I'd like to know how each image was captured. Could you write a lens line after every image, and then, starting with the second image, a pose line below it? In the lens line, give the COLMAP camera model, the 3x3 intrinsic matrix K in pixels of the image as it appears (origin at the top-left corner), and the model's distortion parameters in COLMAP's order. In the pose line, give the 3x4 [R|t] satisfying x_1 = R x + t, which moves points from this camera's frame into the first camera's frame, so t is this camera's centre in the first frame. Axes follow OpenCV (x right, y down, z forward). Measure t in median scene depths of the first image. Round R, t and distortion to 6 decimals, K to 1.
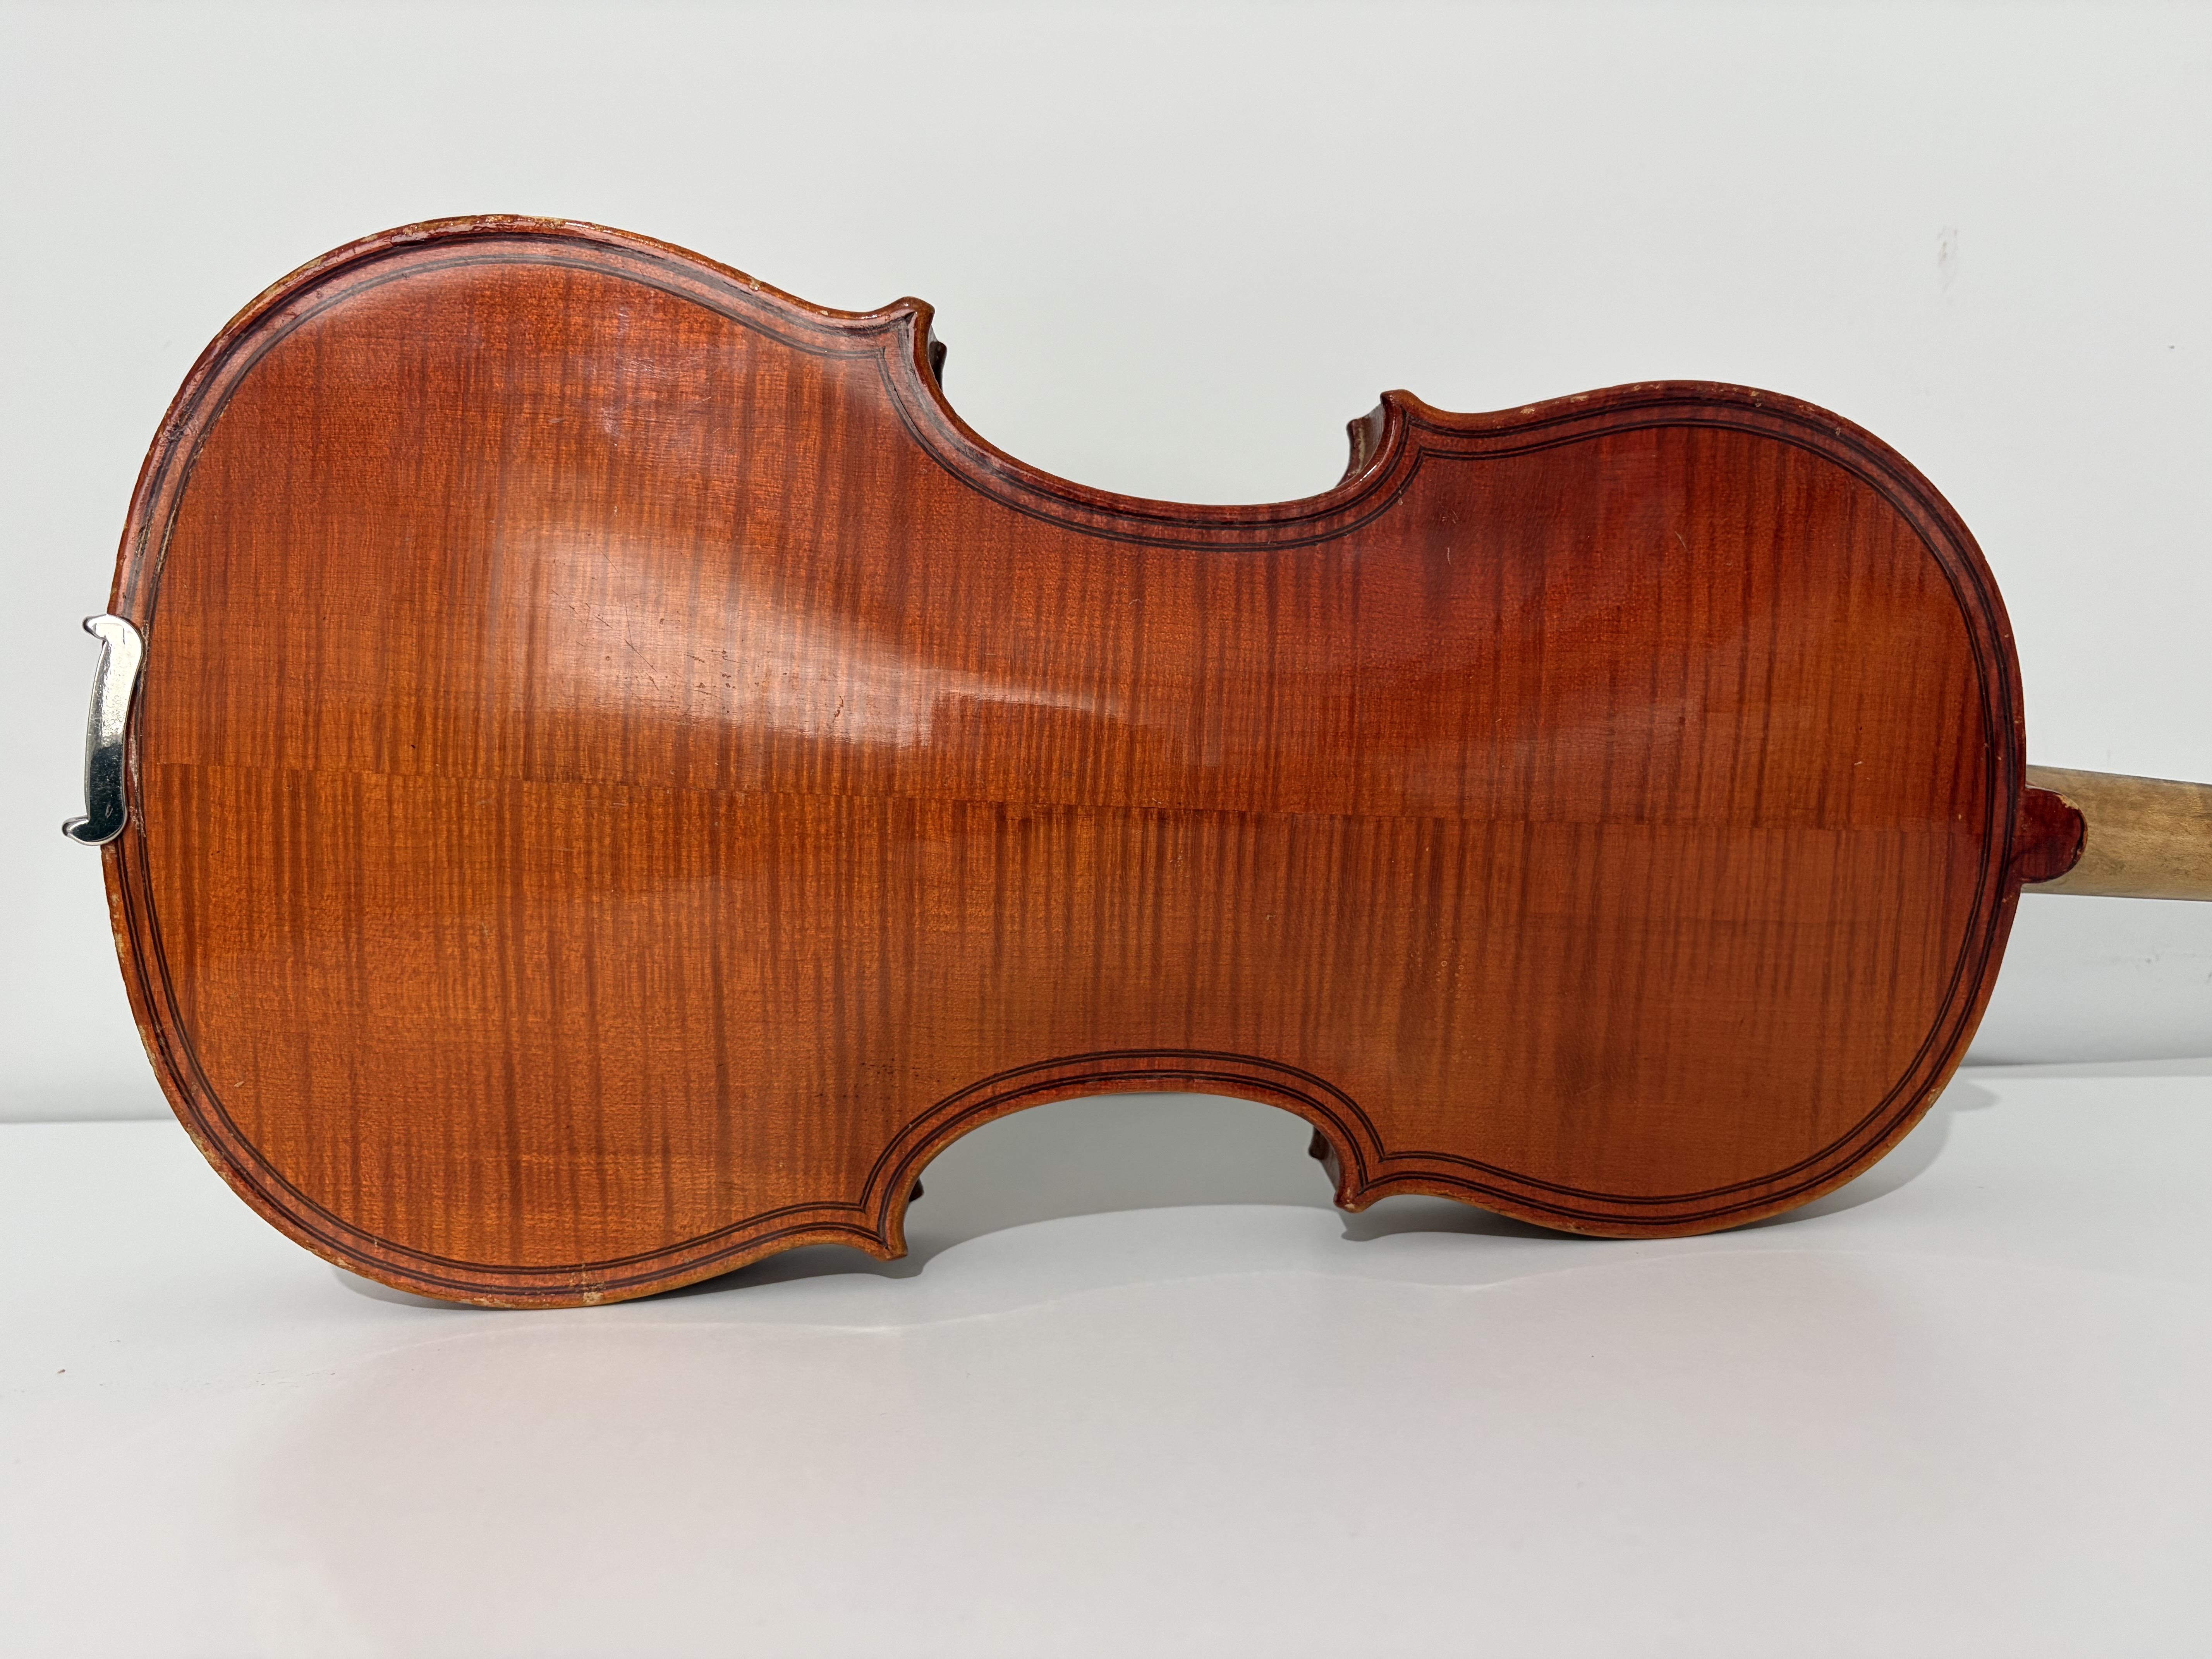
lens RADIAL K [[1652.9, 0, 1112.8], [0, 1652.9, 823.3], [0, 0, 1]] dist [0.020557, -0.036549]
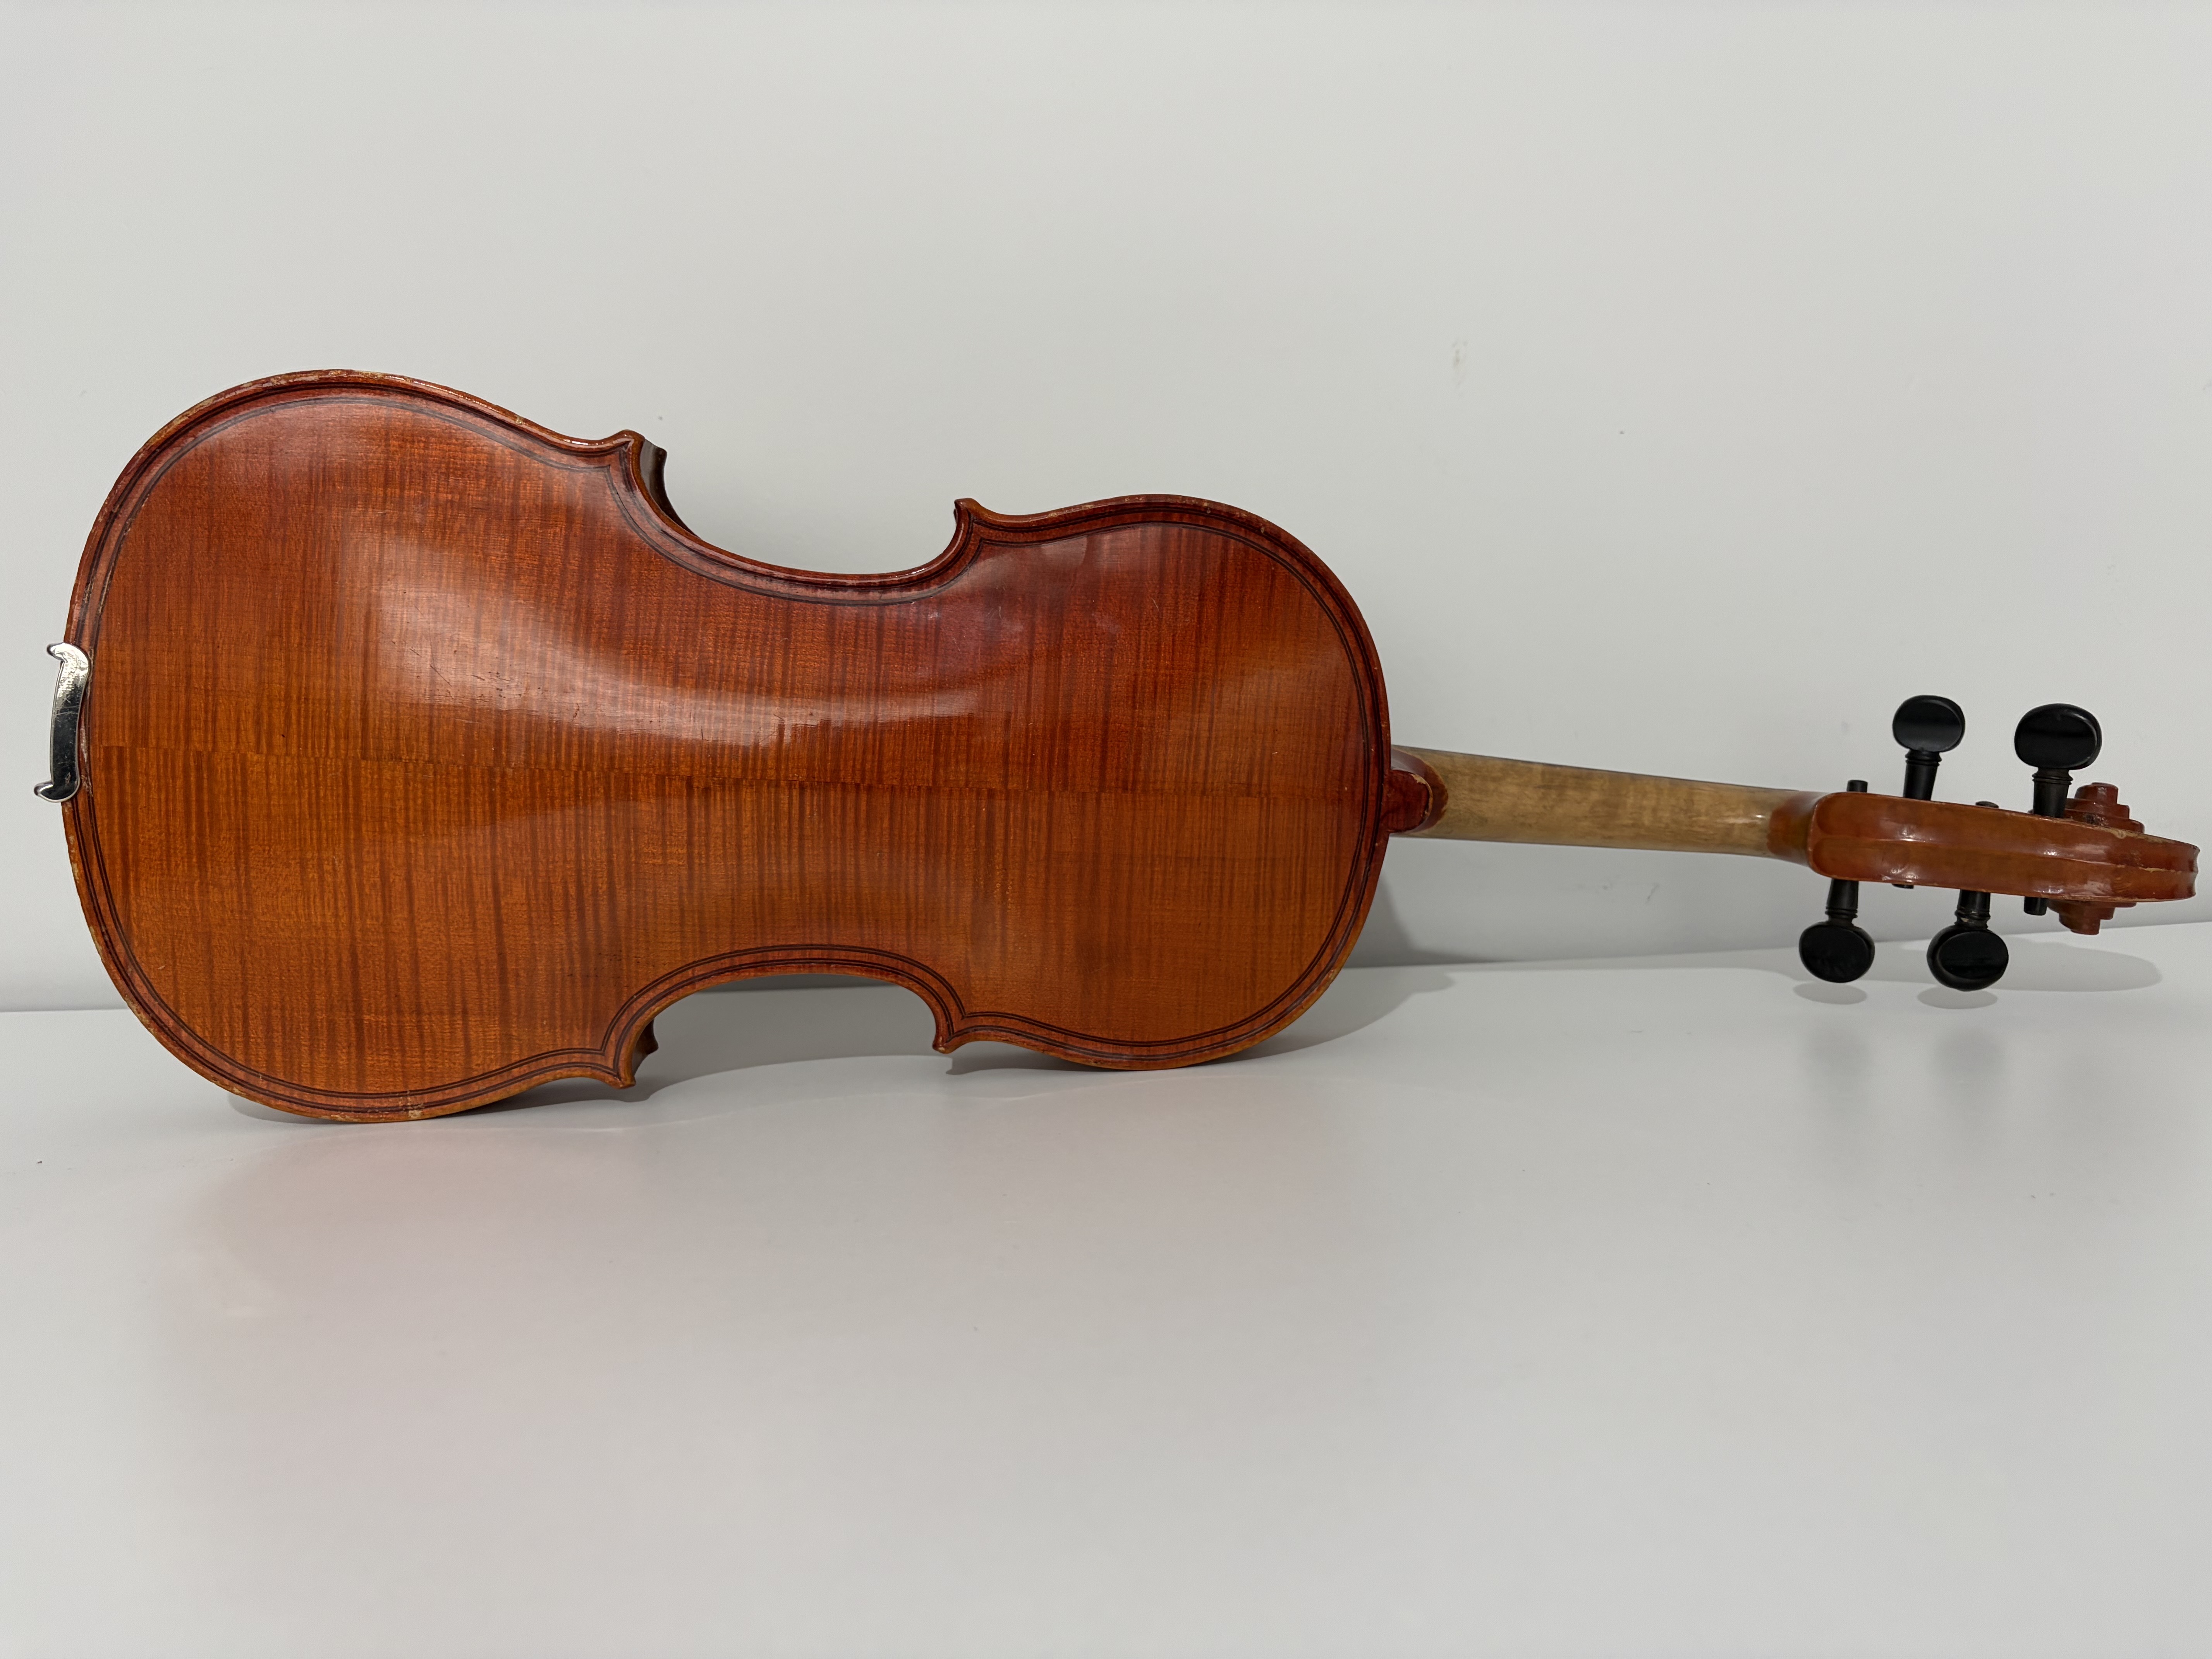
lens RADIAL K [[1652.9, 0, 1111.6], [0, 1652.9, 828.8], [0, 0, 1]] dist [0.020557, -0.036549]
pose [[0.998045, 0.003428, 0.062398, 0.211121], [-0.005940, 0.999177, 0.040118, -0.026653], [-0.062209, -0.040410, 0.997245, -0.493655]]
